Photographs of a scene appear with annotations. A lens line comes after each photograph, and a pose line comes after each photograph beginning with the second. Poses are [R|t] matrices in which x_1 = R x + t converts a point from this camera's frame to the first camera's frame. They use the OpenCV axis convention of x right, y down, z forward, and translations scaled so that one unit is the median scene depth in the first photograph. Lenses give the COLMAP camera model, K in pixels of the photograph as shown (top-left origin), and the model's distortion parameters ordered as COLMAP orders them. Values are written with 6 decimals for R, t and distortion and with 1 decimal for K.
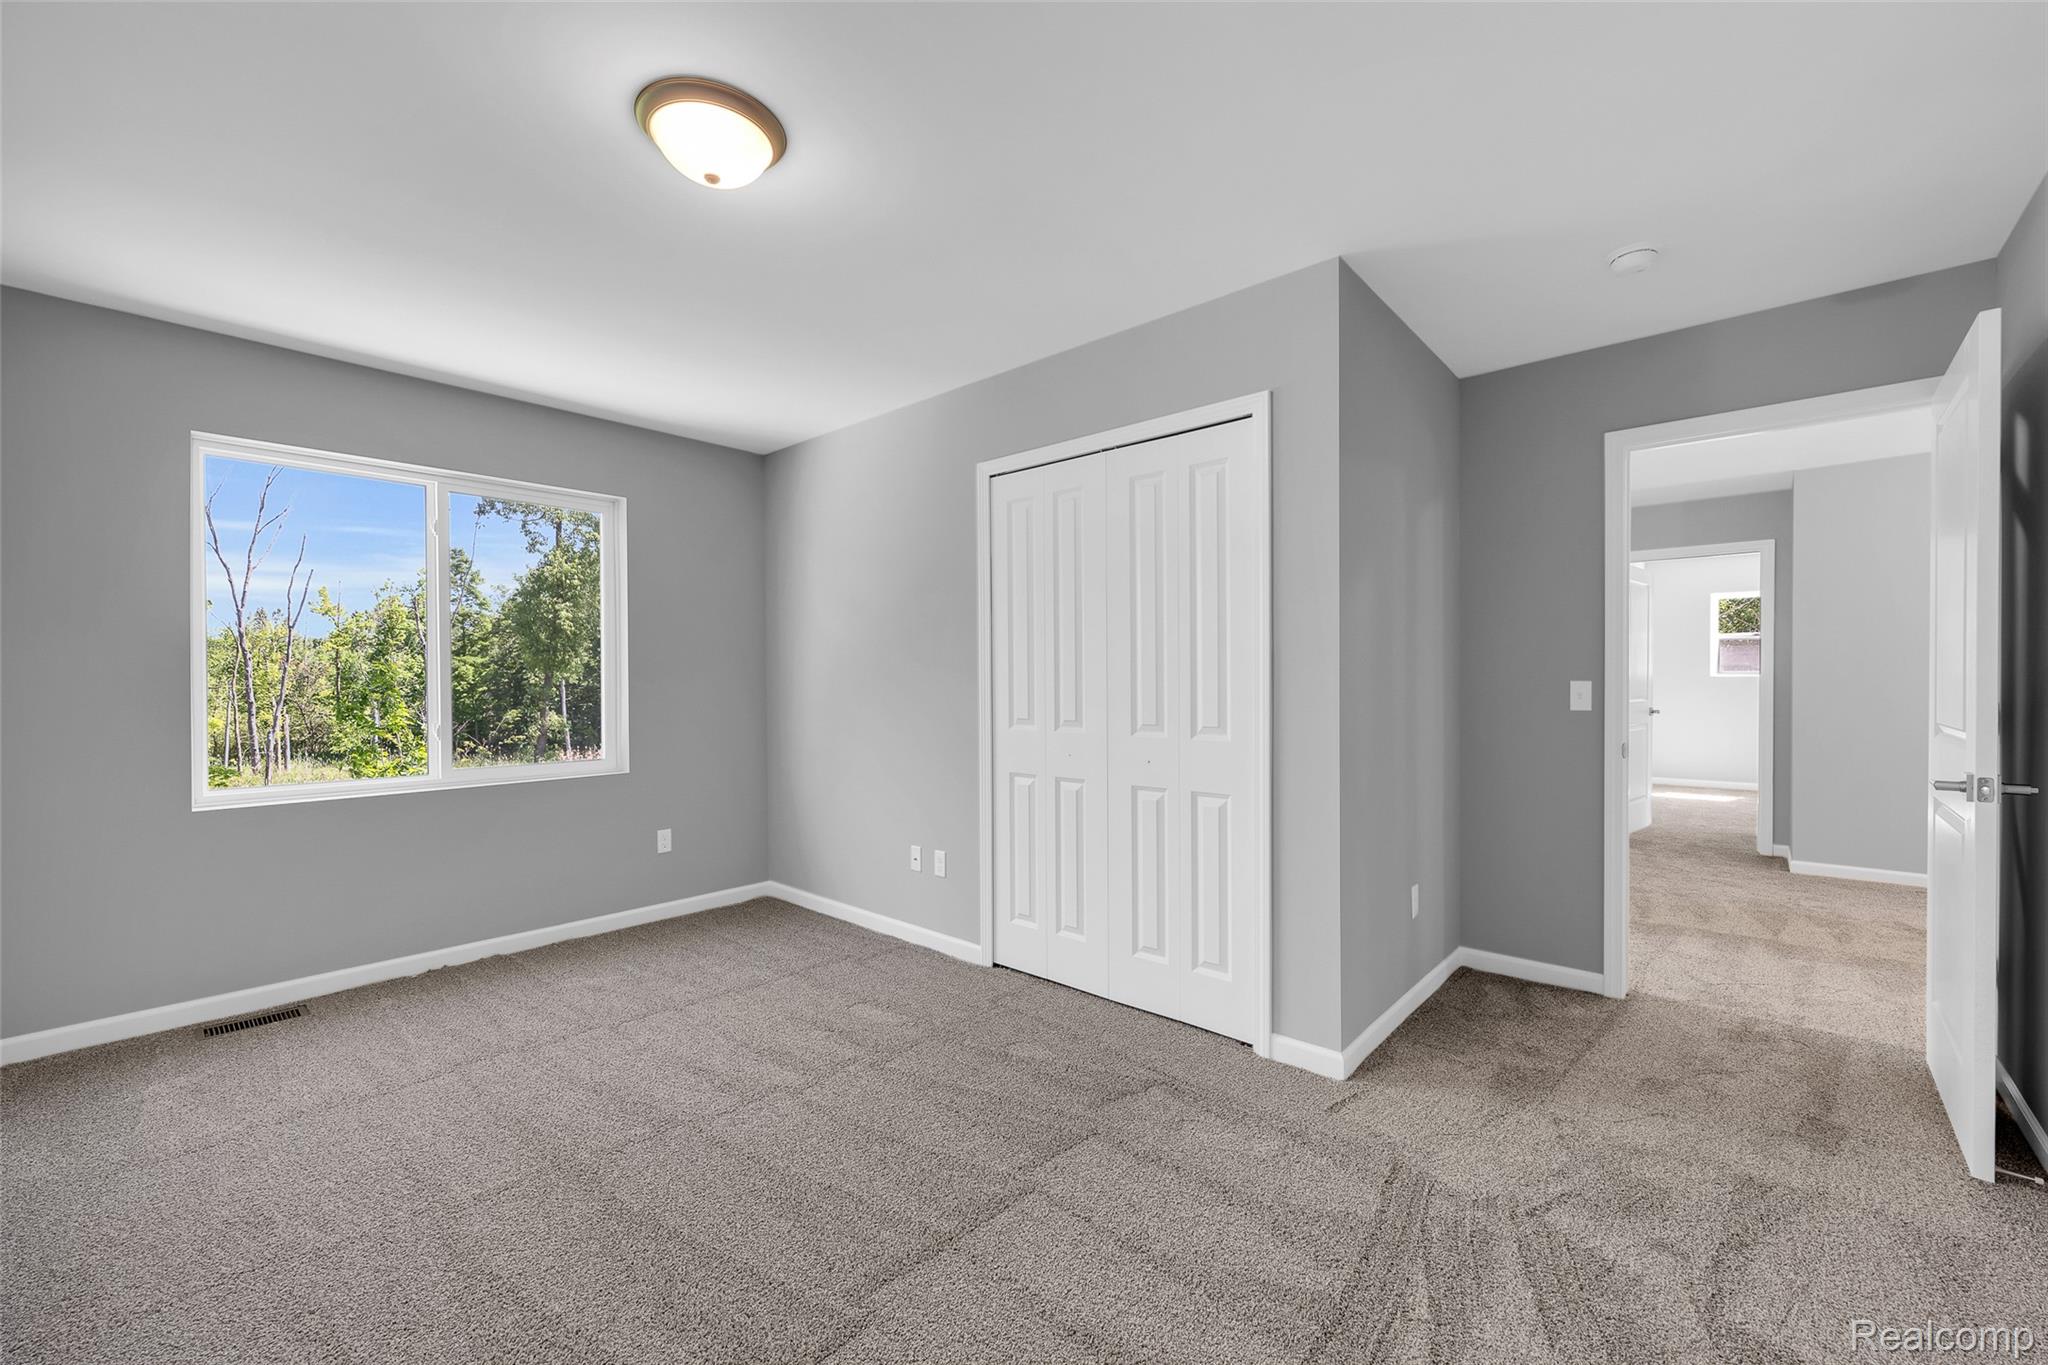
lens RADIAL K [[844.1, 0, 1015.1], [0, 844.1, 686.2], [0, 0, 1]] dist [0.002313, 0.000092]
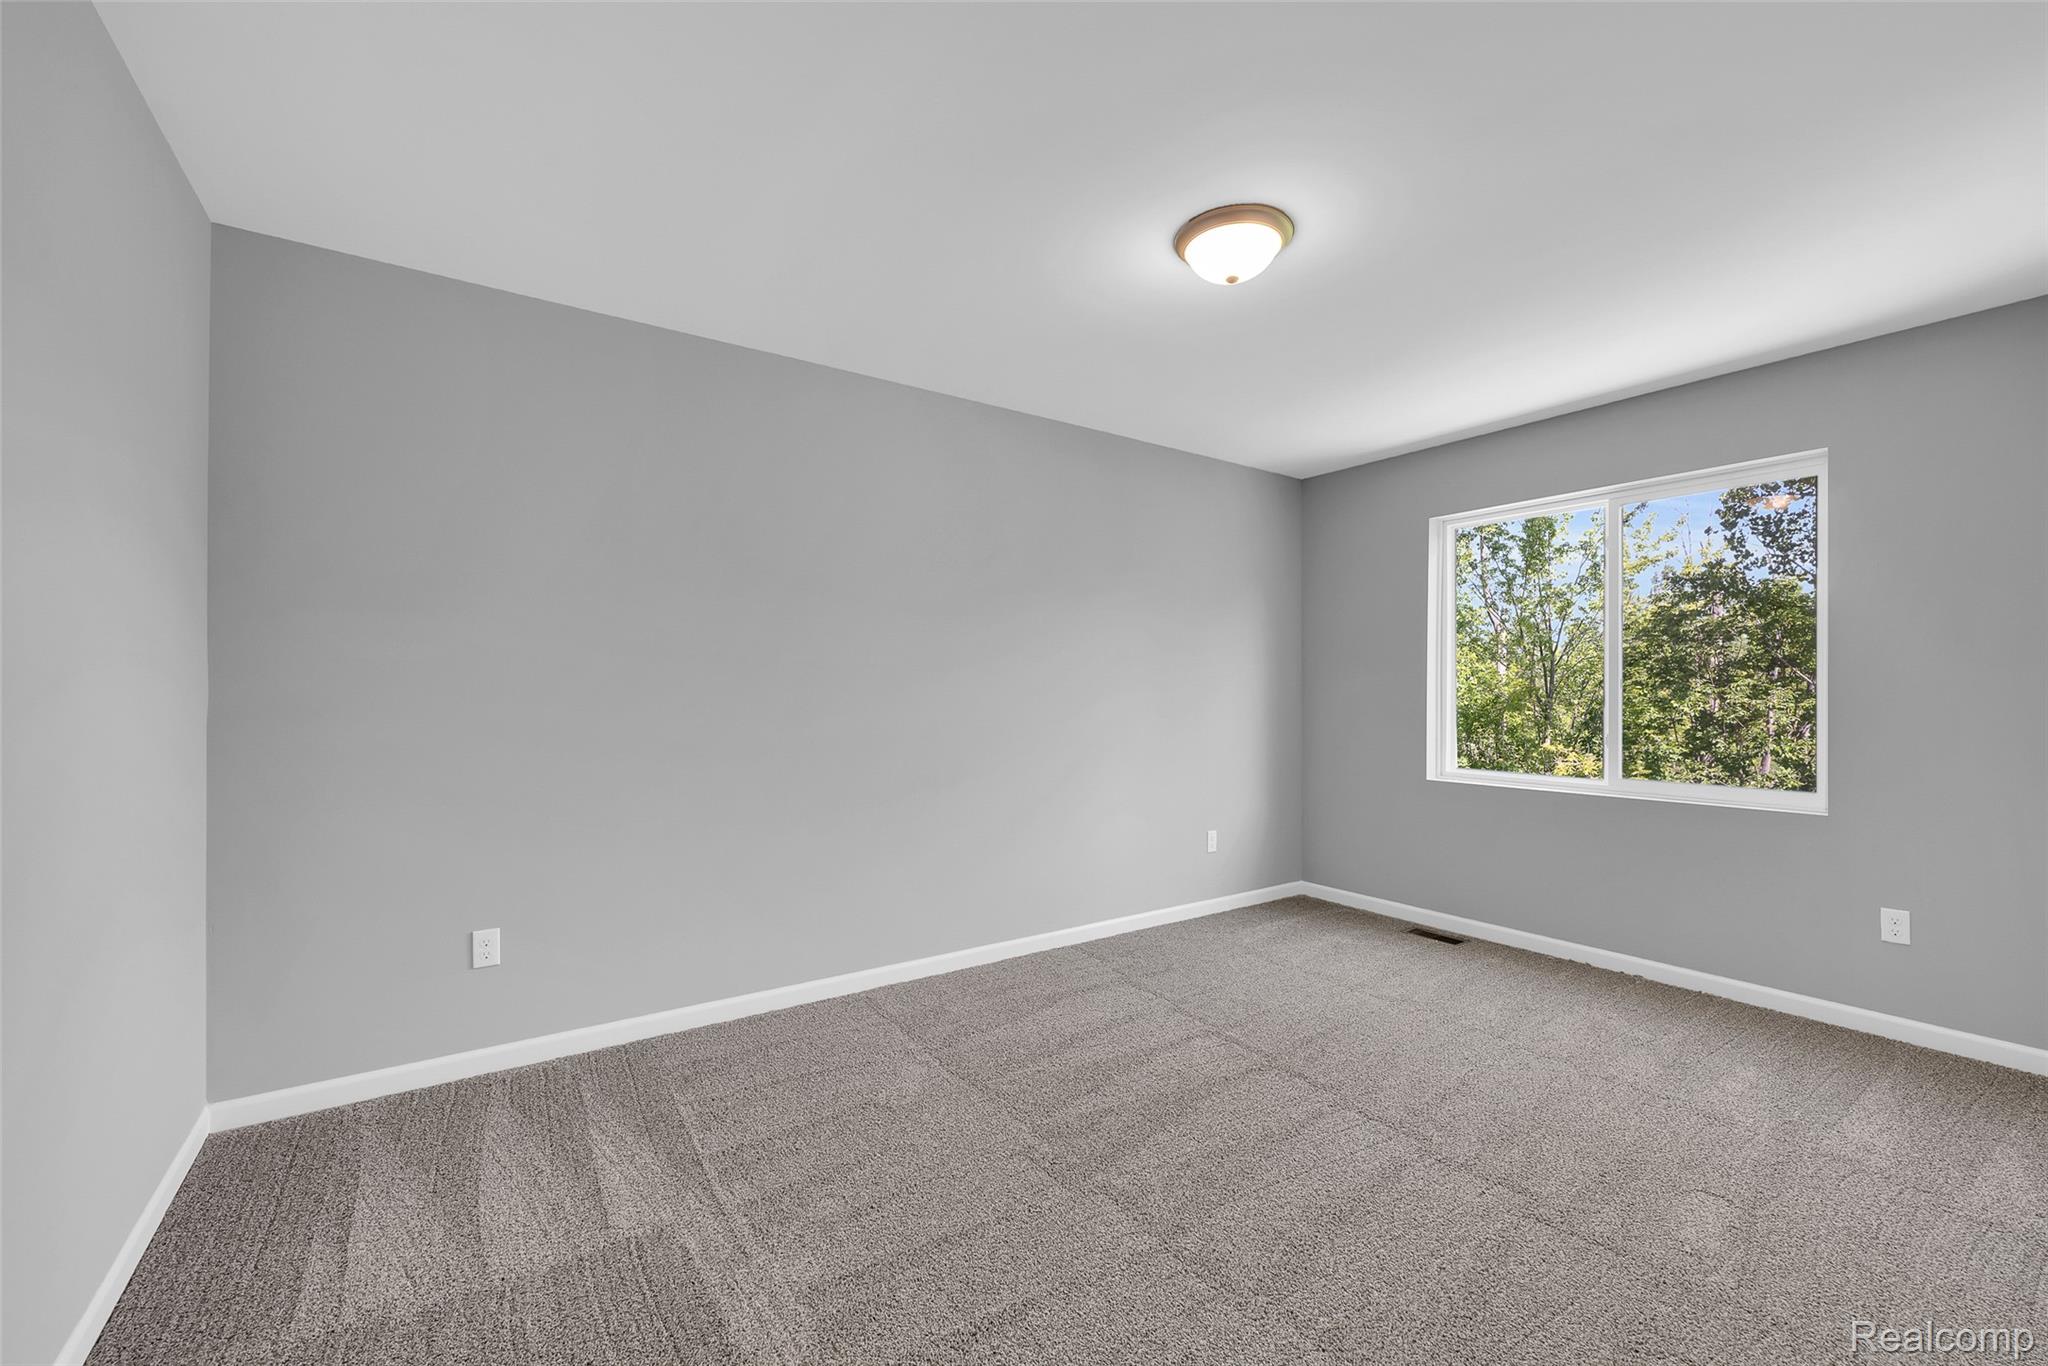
lens RADIAL K [[844.1, 0, 1026.7], [0, 844.1, 686.7], [0, 0, 1]] dist [0.002313, 0.000092]
pose [[-0.255158, -0.002243, -0.966897, 0.938565], [-0.008483, 0.999964, -0.000081, -0.010812], [0.966862, 0.008182, -0.255168, 1.074821]]
